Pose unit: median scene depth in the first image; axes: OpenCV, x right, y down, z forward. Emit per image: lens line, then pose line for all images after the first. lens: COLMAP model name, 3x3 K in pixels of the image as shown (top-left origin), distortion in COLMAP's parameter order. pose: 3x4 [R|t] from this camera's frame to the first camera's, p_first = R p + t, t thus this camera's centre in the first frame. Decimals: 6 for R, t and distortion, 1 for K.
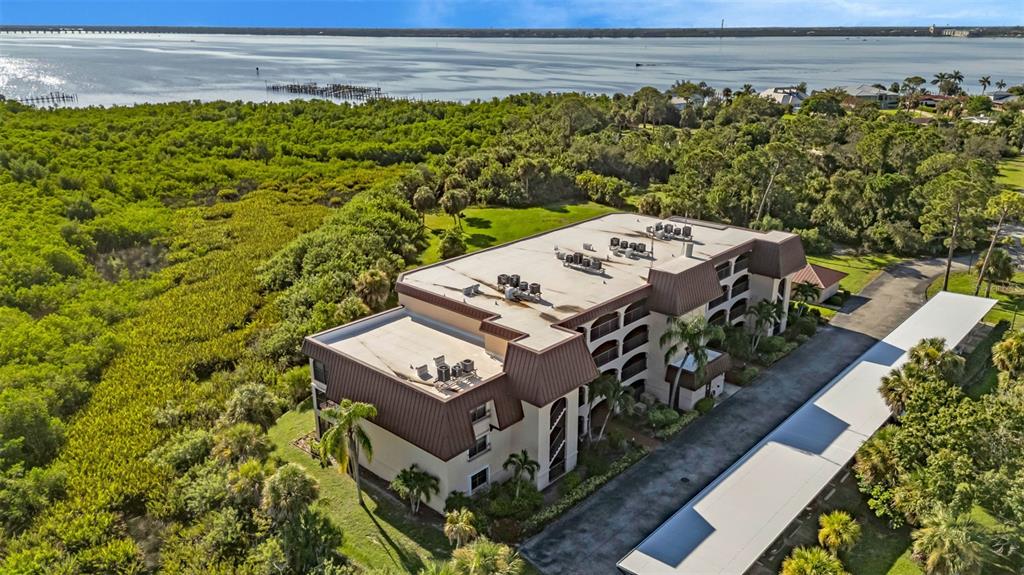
lens RADIAL K [[749.4, 0, 512.0], [0, 749.4, 287.5], [0, 0, 1]] dist [0.093911, -0.111355]
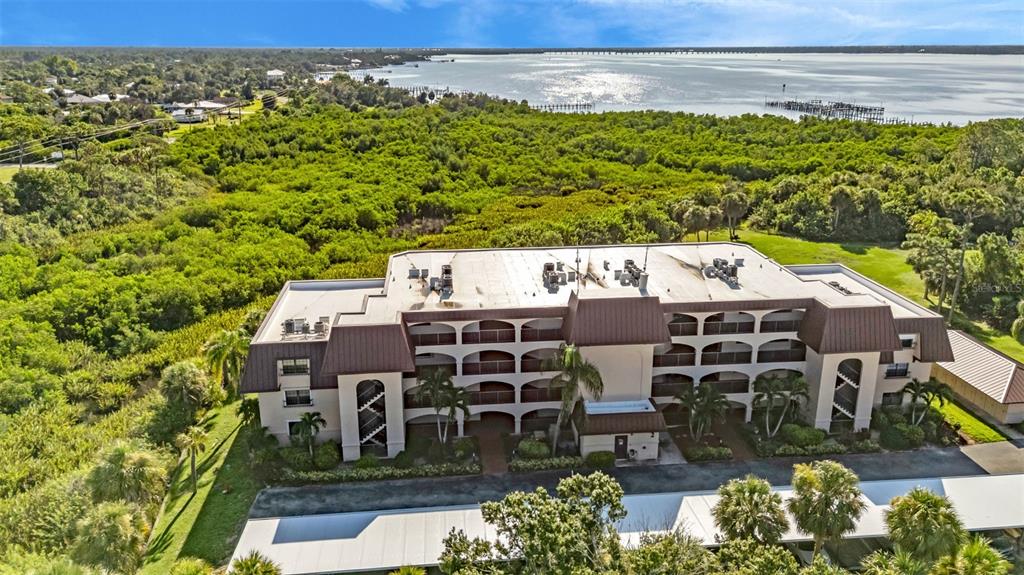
lens RADIAL K [[749.4, 0, 512.0], [0, 749.4, 287.5], [0, 0, 1]] dist [0.093911, -0.111355]
pose [[0.755768, 0.200826, -0.623285, 0.348047], [-0.214769, 0.975183, 0.053790, -0.030451], [0.618619, 0.093210, 0.780143, 0.127299]]
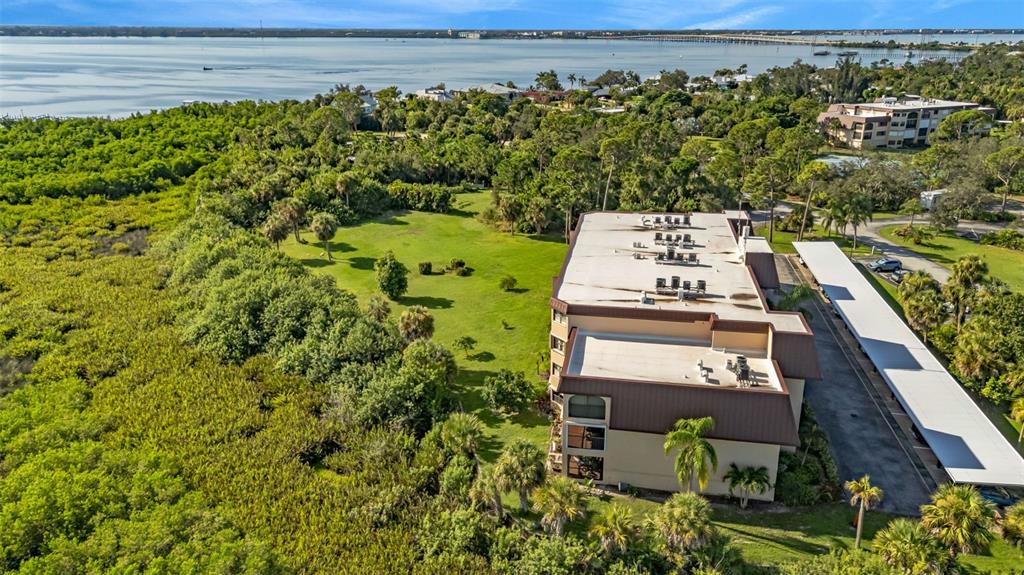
lens RADIAL K [[749.4, 0, 512.0], [0, 749.4, 287.5], [0, 0, 1]] dist [0.093911, -0.111355]
pose [[0.842382, -0.174589, 0.509815, -0.363806], [0.174747, 0.983440, 0.048046, -0.046070], [-0.509761, 0.048615, 0.858941, 0.097156]]
